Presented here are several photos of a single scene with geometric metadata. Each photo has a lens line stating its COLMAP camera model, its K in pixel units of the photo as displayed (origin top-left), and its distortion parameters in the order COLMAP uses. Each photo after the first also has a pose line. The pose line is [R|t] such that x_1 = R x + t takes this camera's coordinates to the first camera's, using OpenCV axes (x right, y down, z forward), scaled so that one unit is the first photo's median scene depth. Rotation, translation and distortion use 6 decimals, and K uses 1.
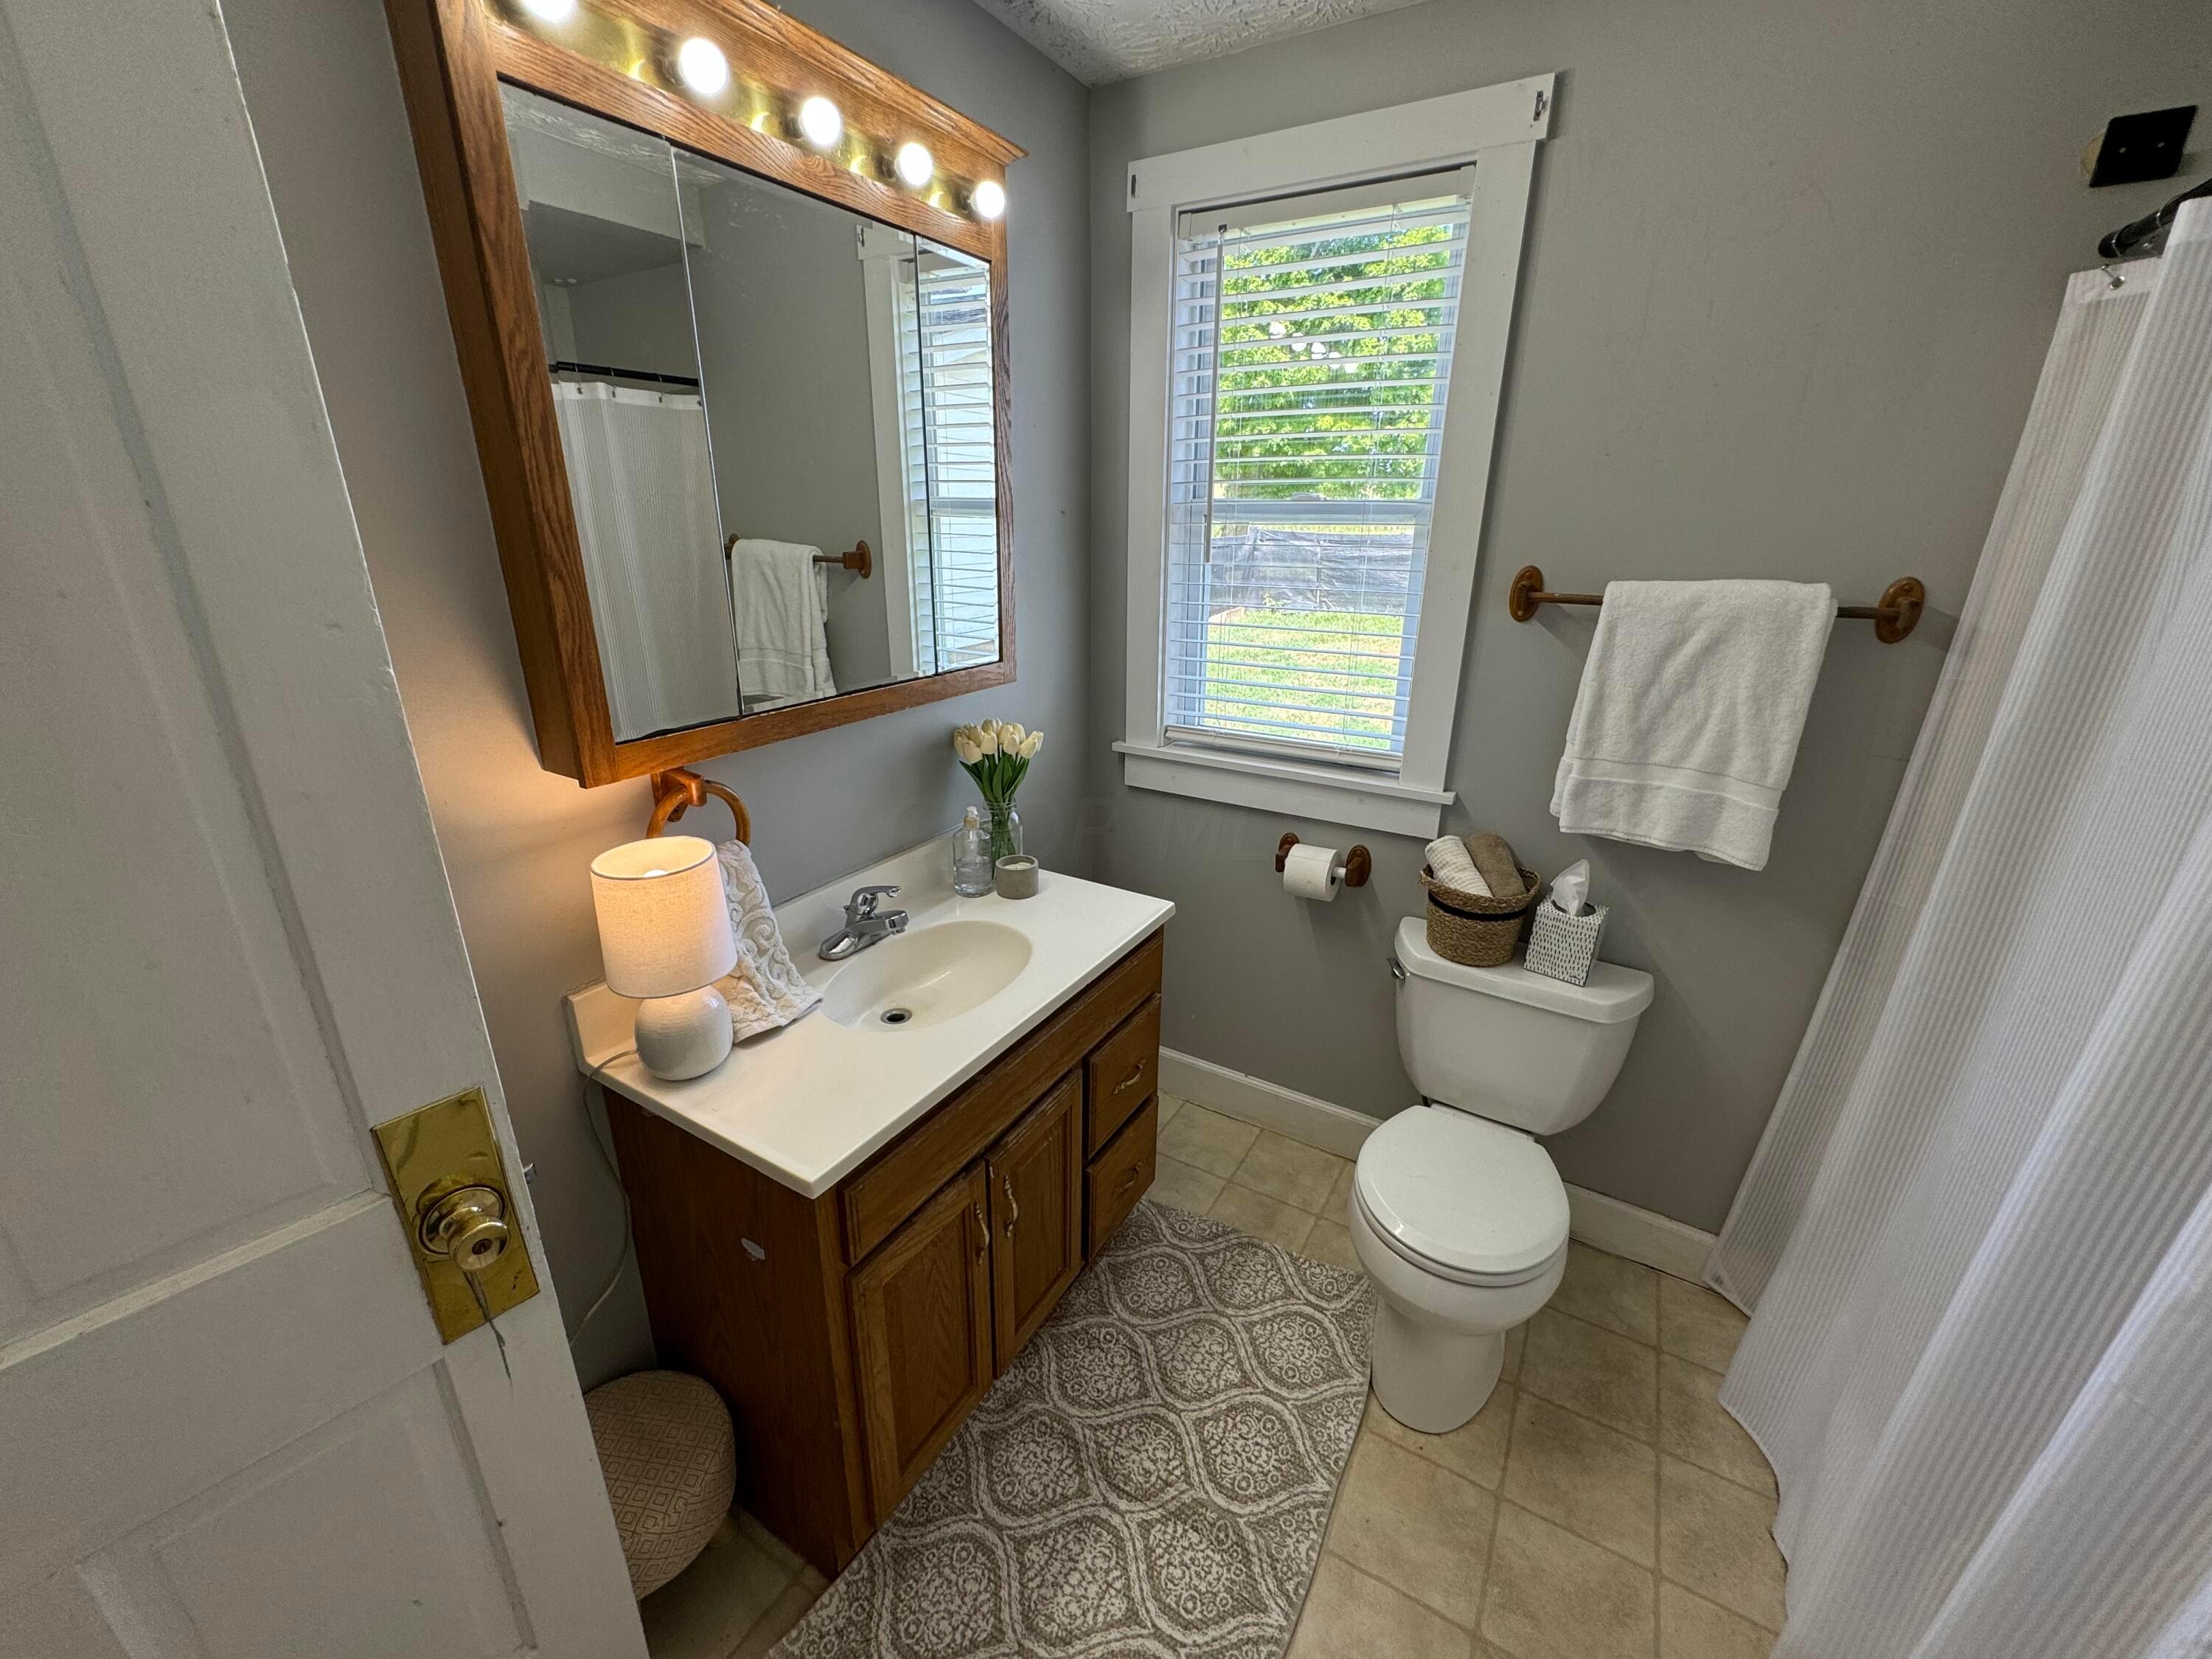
lens RADIAL K [[883.7, 0, 1105.7], [0, 883.7, 827.2], [0, 0, 1]] dist [-0.000521, -0.000065]
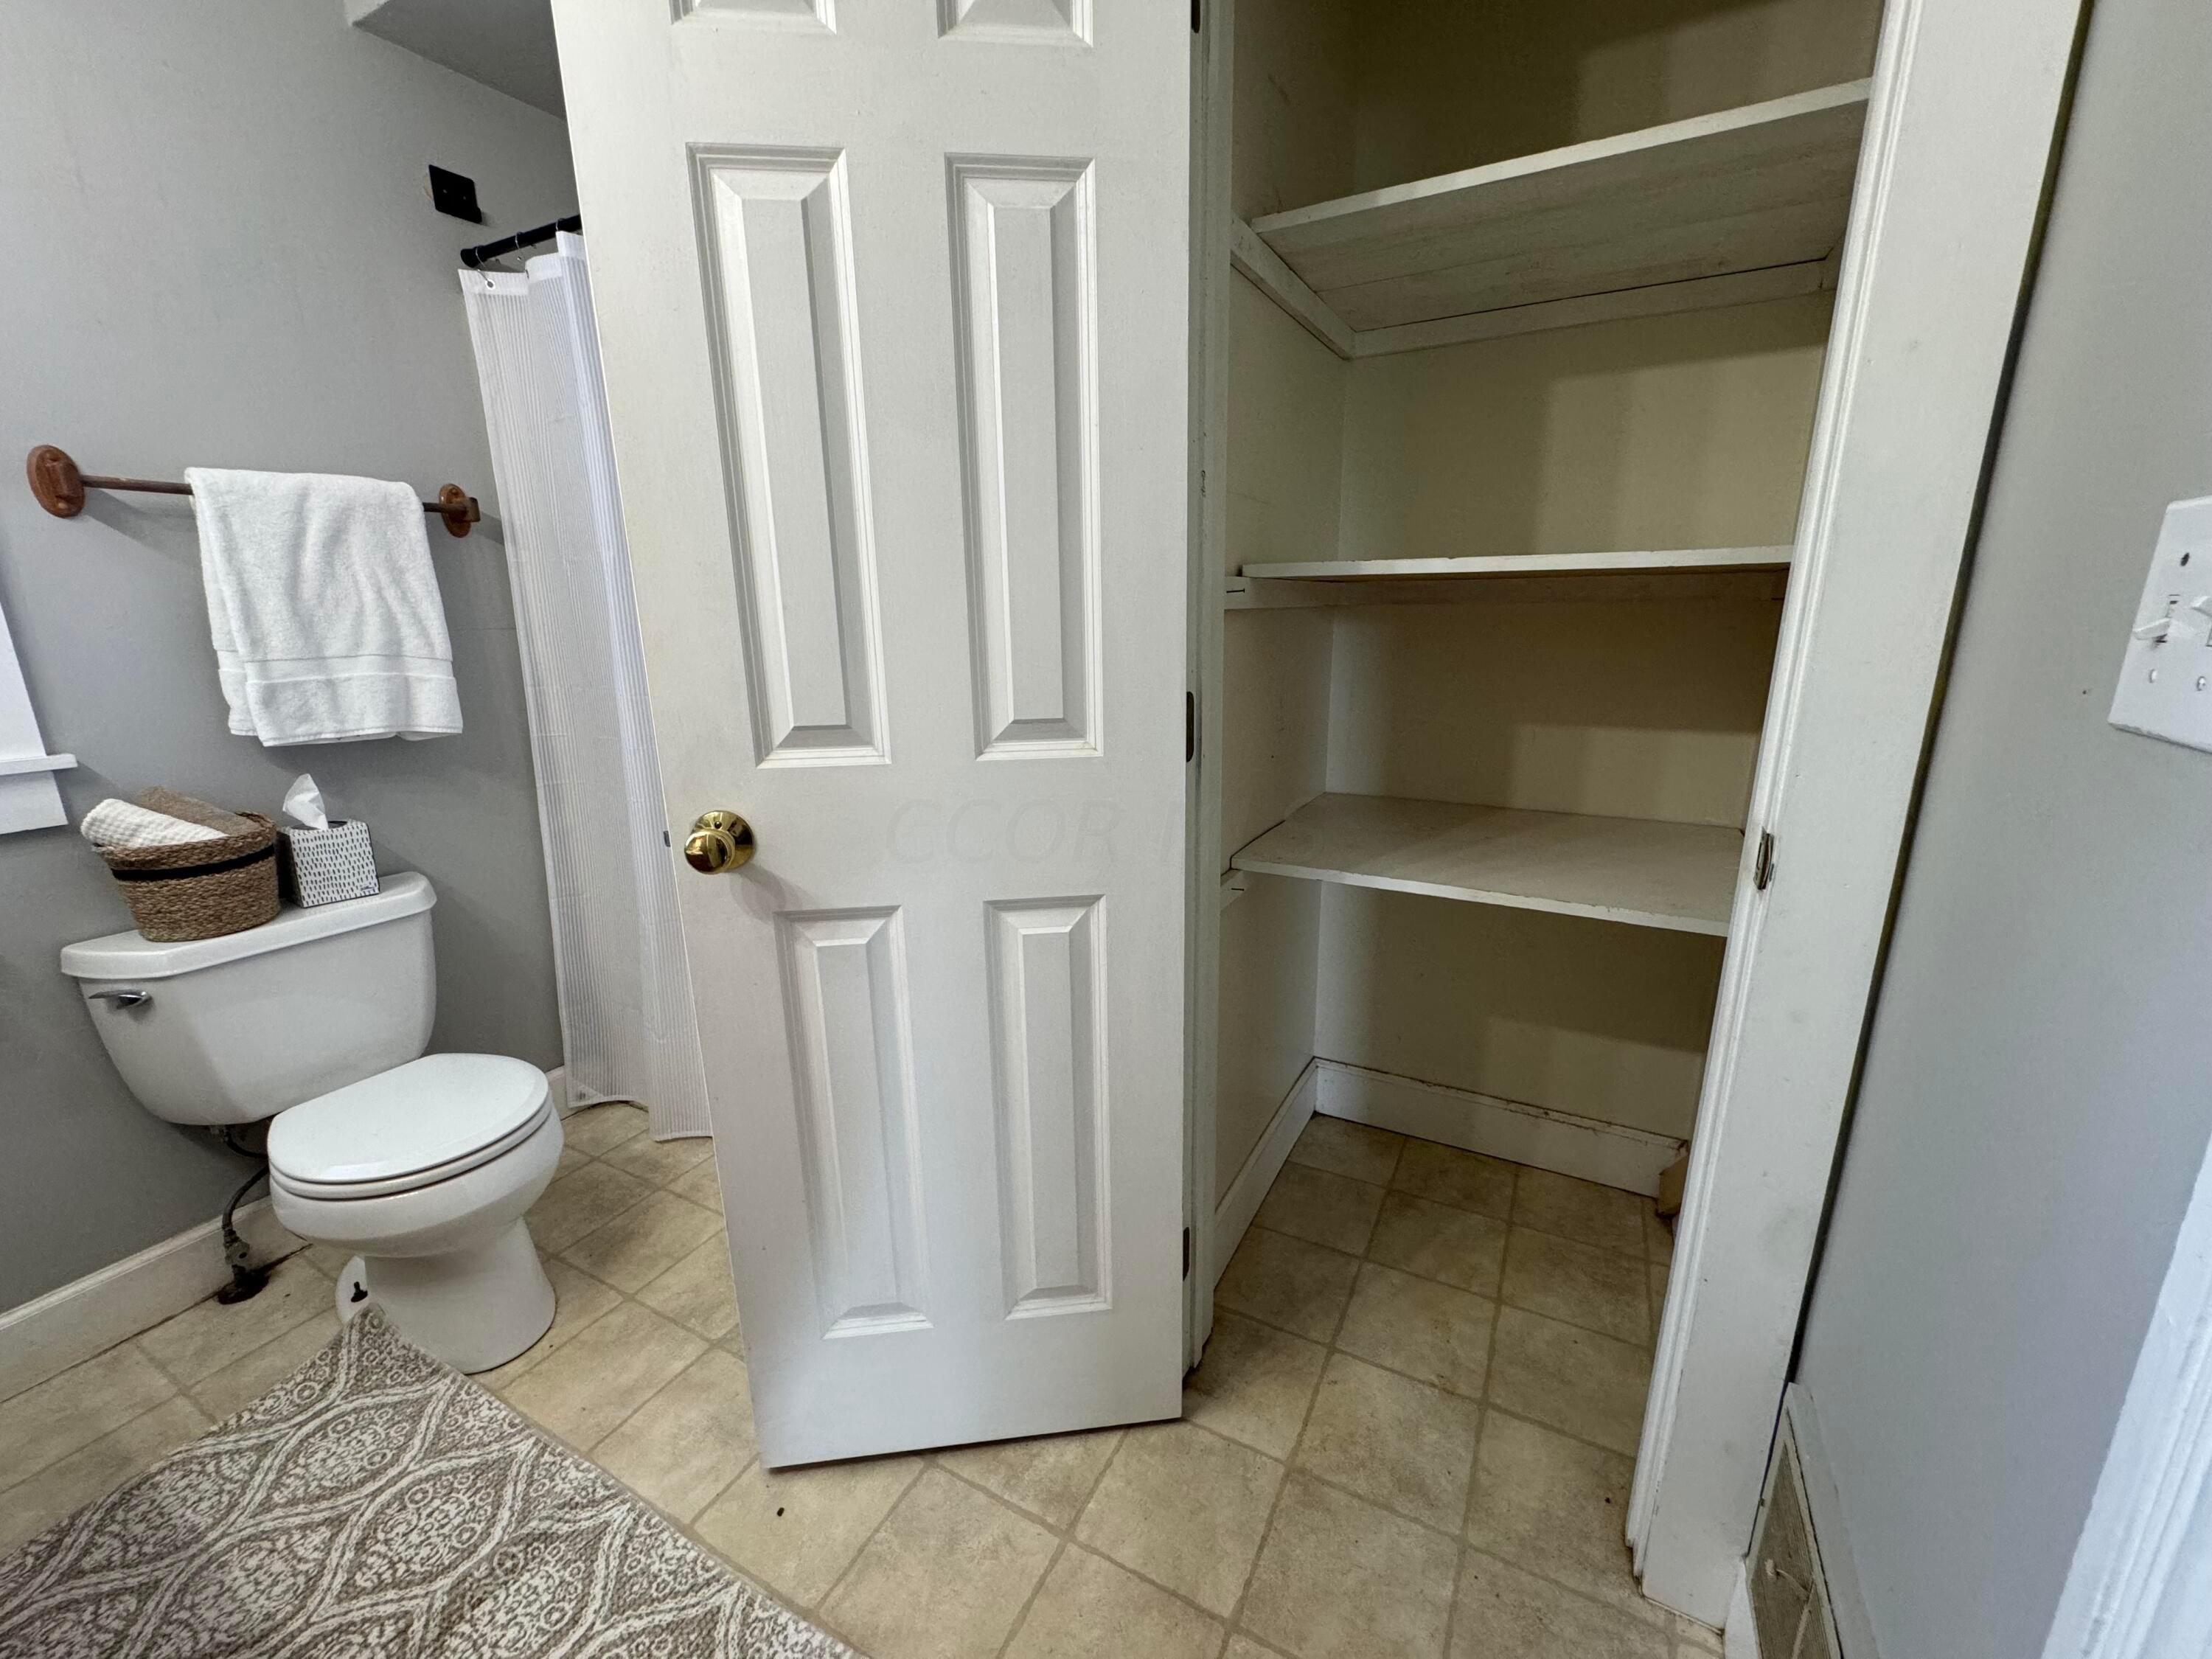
lens RADIAL K [[883.7, 0, 1105.7], [0, 883.7, 827.2], [0, 0, 1]] dist [-0.000521, -0.000065]
pose [[-0.041324, -0.251263, 0.967036, -0.481626], [0.345495, 0.904564, 0.249795, 0.171566], [-0.937510, 0.344429, 0.049430, 0.206924]]
